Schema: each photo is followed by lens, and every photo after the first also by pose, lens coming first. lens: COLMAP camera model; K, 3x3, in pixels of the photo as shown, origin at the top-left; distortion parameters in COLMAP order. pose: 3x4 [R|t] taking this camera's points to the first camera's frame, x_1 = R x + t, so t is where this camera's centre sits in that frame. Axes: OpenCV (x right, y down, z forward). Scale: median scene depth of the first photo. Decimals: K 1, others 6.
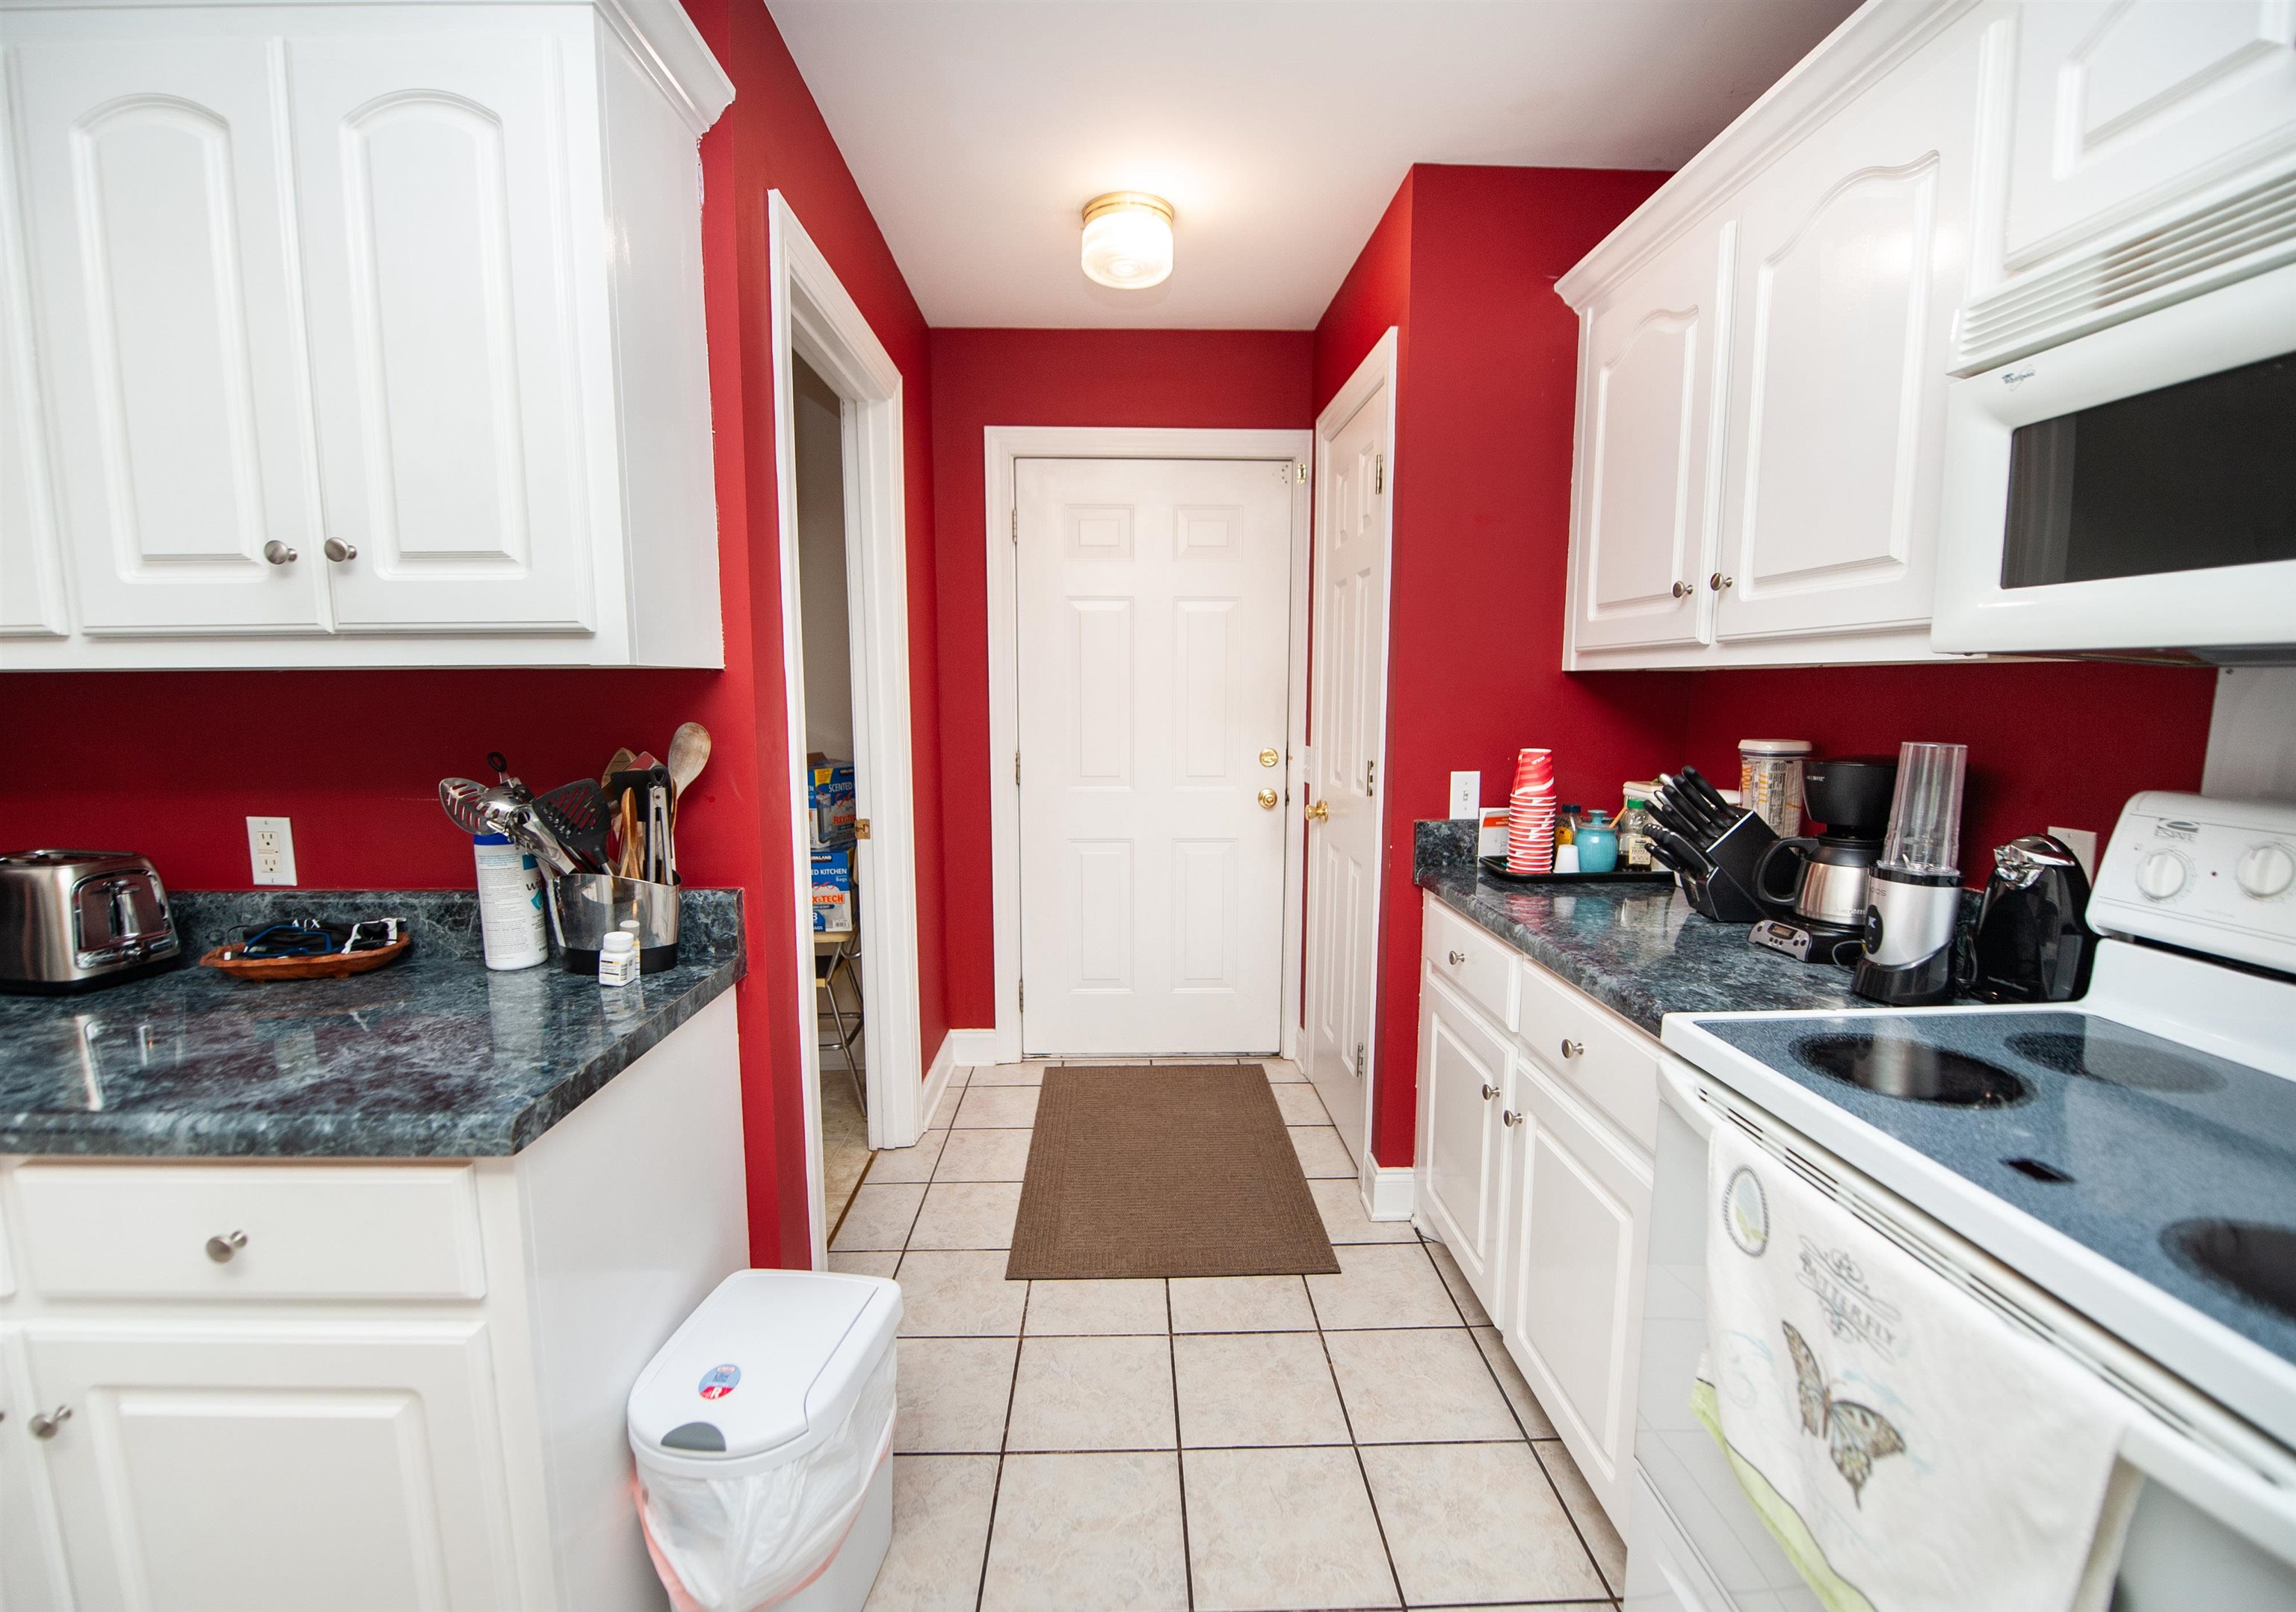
lens RADIAL K [[971.1, 0, 1142.0], [0, 971.1, 806.8], [0, 0, 1]] dist [-0.009974, -0.000111]
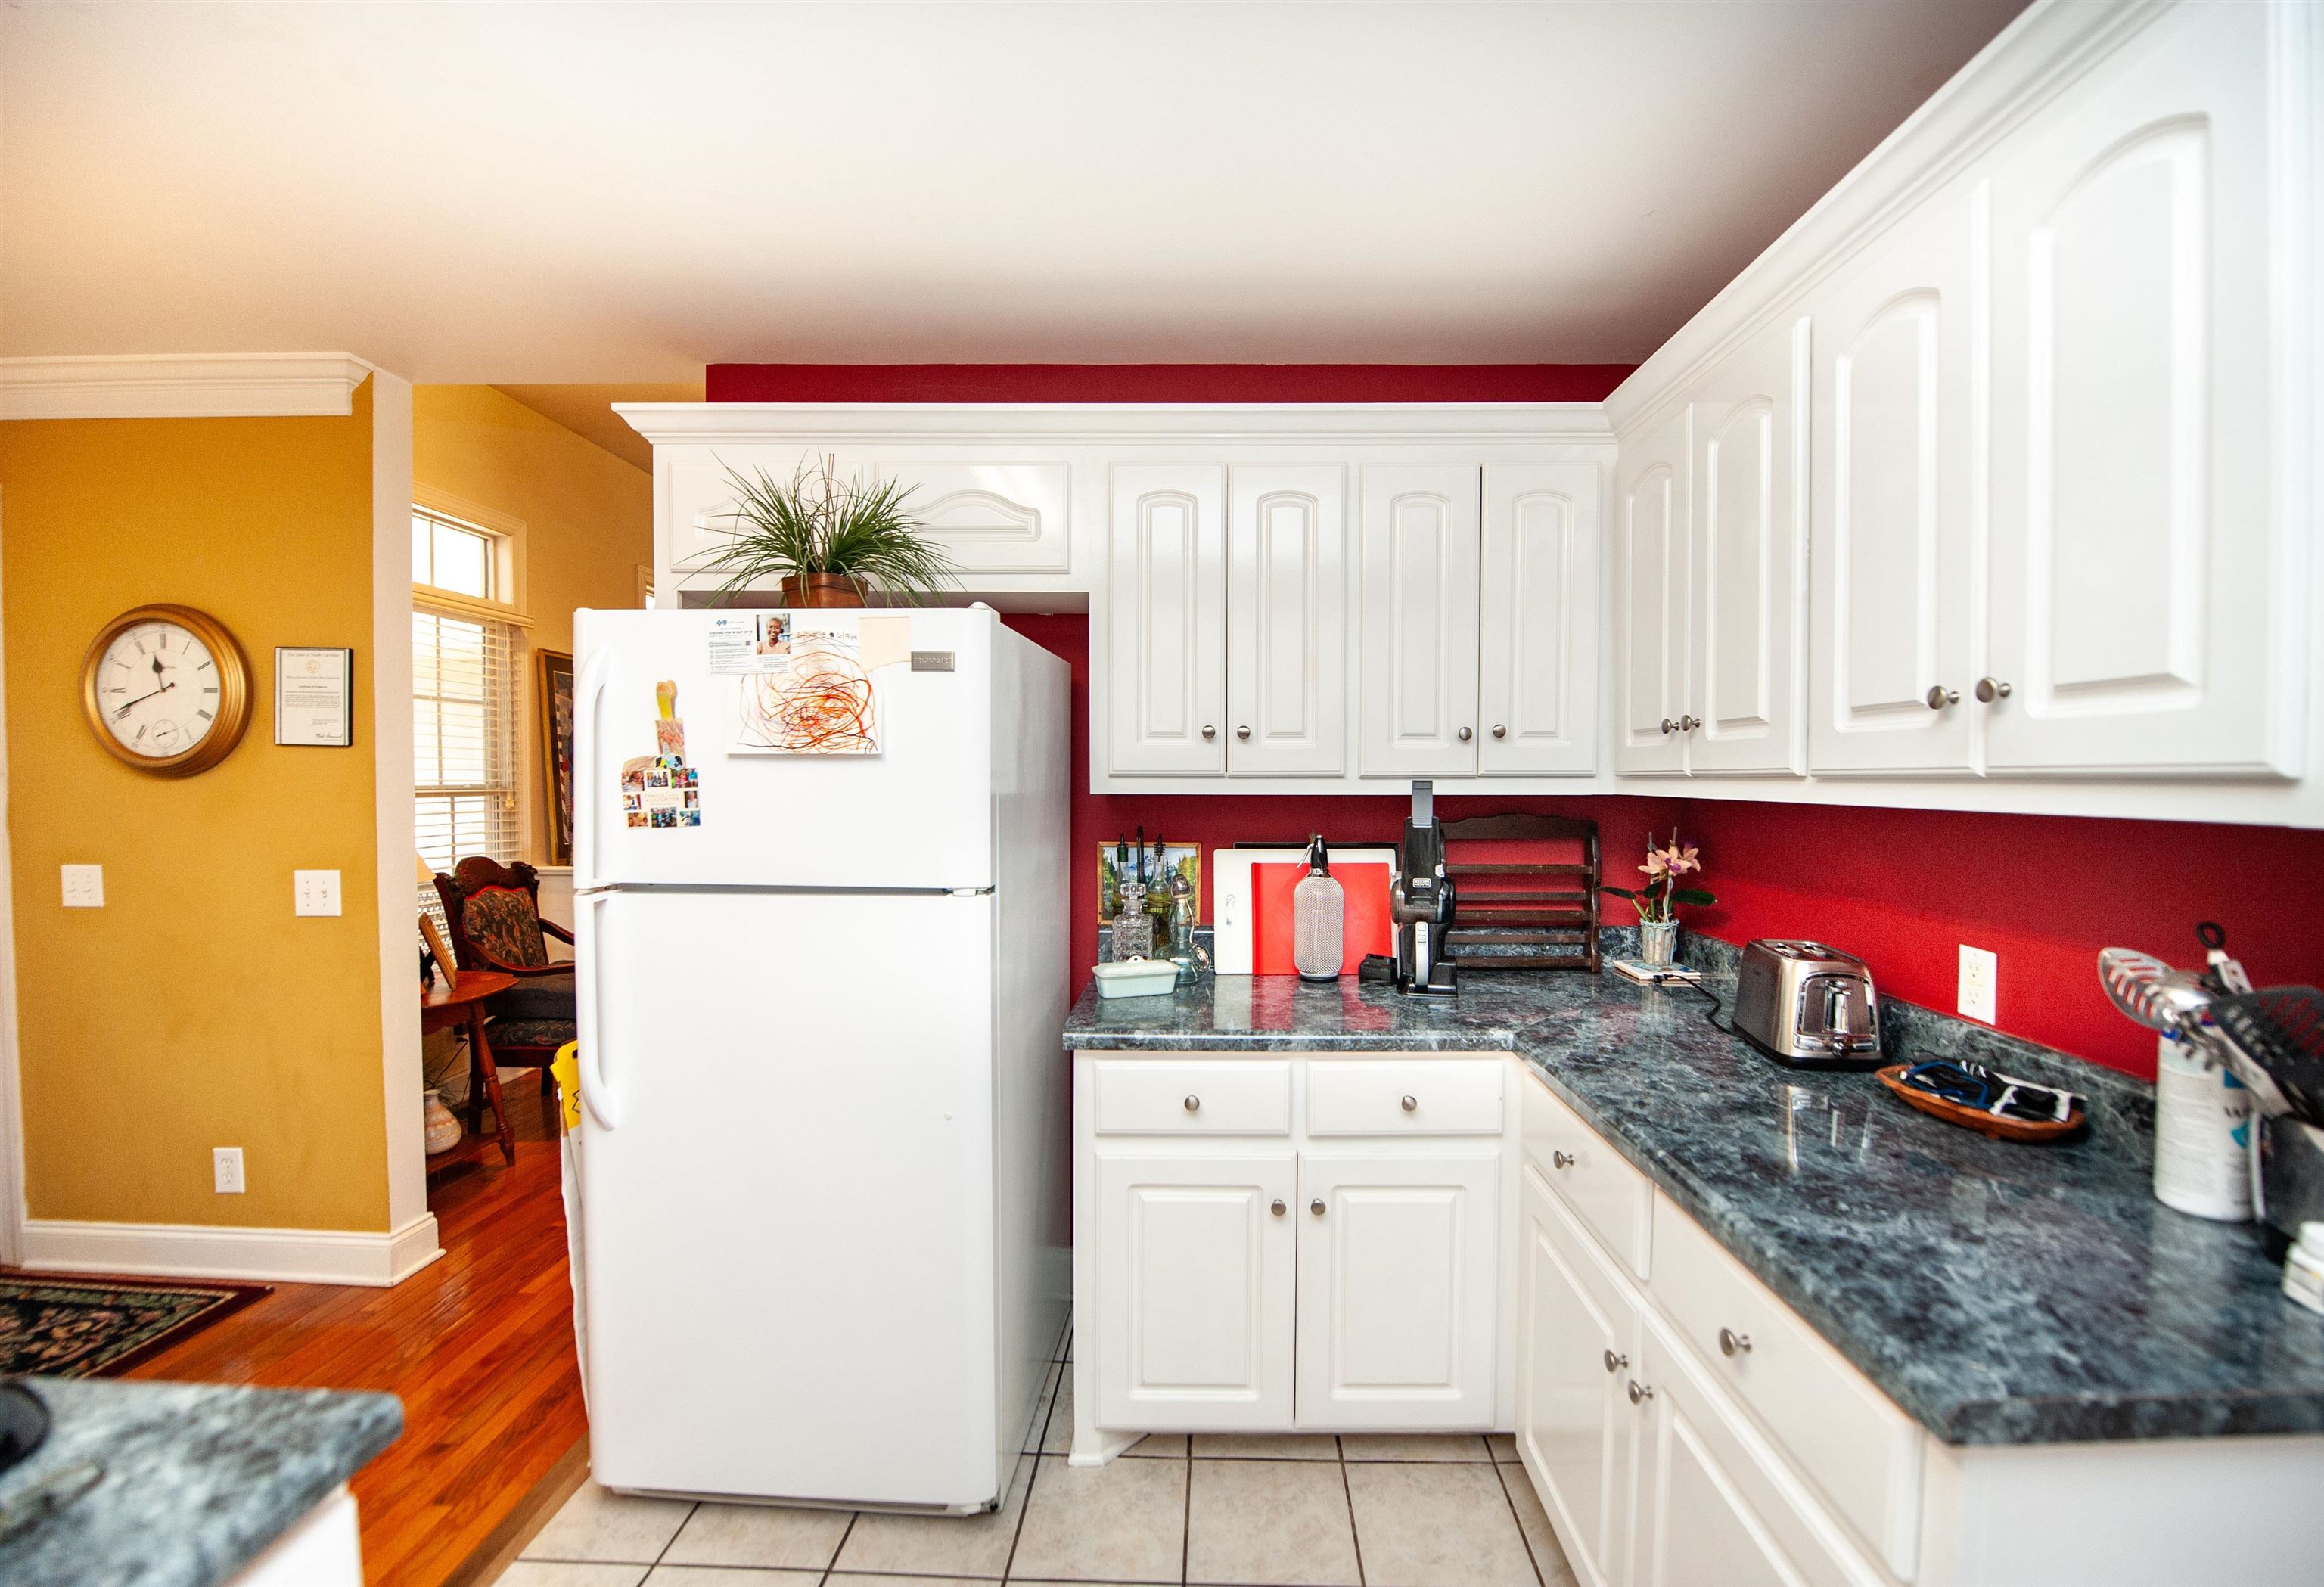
lens RADIAL K [[959.1, 0, 1183.2], [0, 959.1, 791.2], [0, 0, 1]] dist [-0.024155, -0.000111]
pose [[-0.040048, 0.025404, -0.998875, 0.093856], [-0.125880, 0.991584, 0.030265, -0.085713], [0.991237, 0.126950, -0.036513, 0.237583]]
